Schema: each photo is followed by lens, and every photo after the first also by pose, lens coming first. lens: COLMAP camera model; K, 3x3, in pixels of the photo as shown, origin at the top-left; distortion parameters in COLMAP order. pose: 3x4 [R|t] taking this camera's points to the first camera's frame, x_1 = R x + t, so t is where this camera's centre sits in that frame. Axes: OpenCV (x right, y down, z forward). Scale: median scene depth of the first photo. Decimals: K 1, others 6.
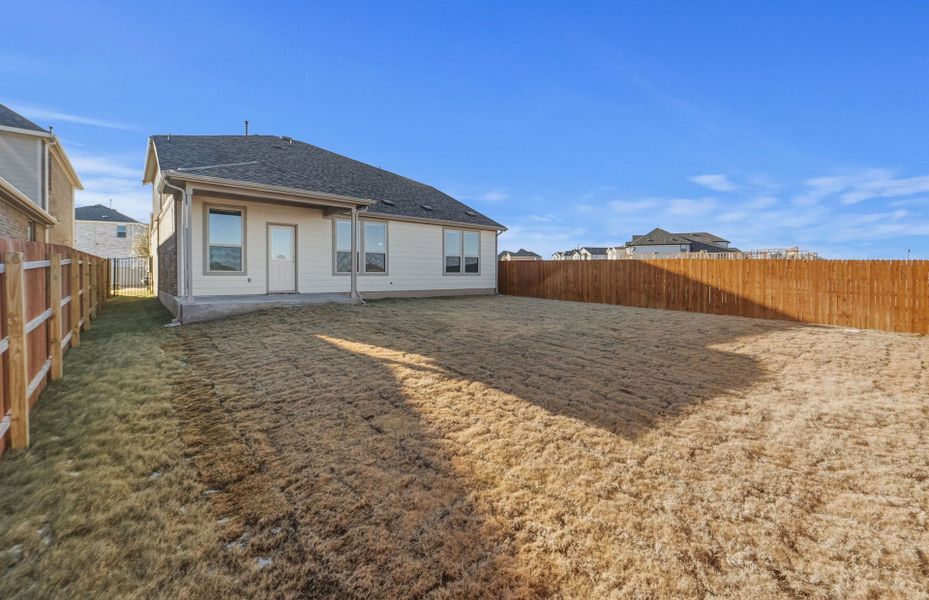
lens RADIAL K [[390.1, 0, 470.0], [0, 390.1, 276.4], [0, 0, 1]] dist [-0.010712, 0.000827]
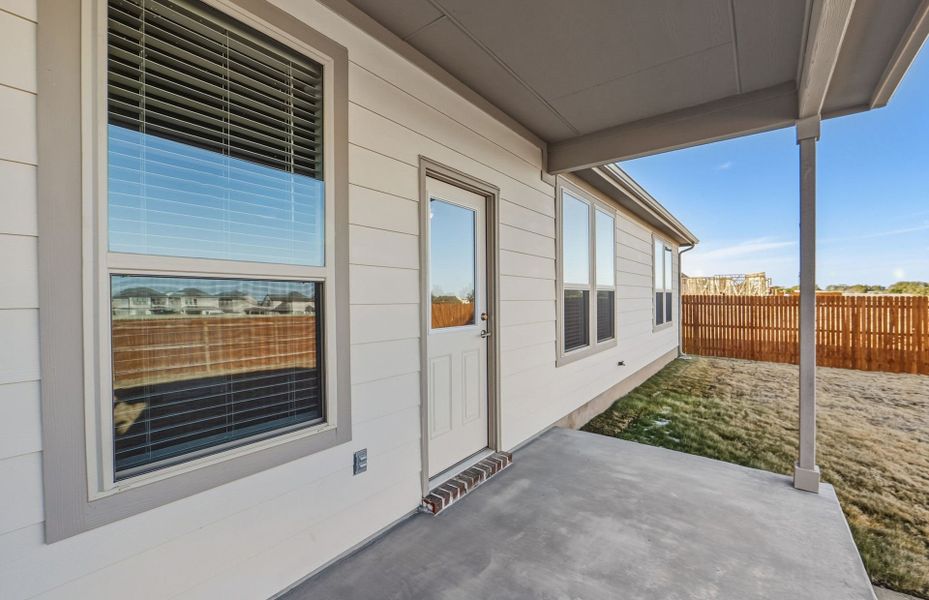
lens RADIAL K [[390.1, 0, 468.9], [0, 390.1, 303.9], [0, 0, 1]] dist [-0.010712, 0.000827]
pose [[0.978291, -0.015525, 0.206652, -0.443465], [0.014435, 0.999873, 0.006785, -0.050875], [-0.206731, -0.003654, 0.978391, 0.649758]]
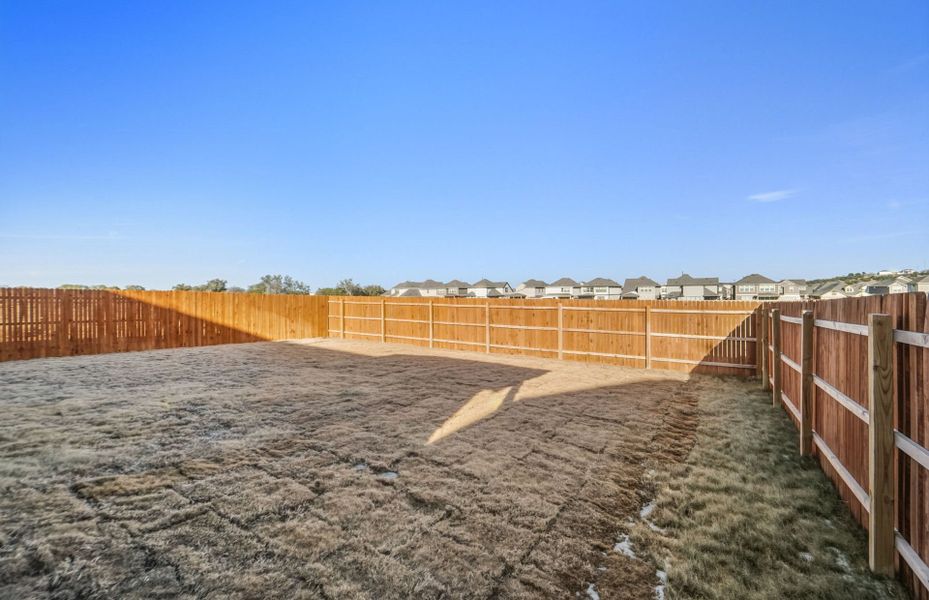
lens RADIAL K [[390.1, 0, 463.2], [0, 390.1, 291.9], [0, 0, 1]] dist [-0.010712, 0.000827]
pose [[-0.276929, 0.002864, 0.960886, -0.491276], [0.013509, 0.999908, 0.000913, -0.033065], [-0.960795, 0.013233, -0.276942, 0.572869]]
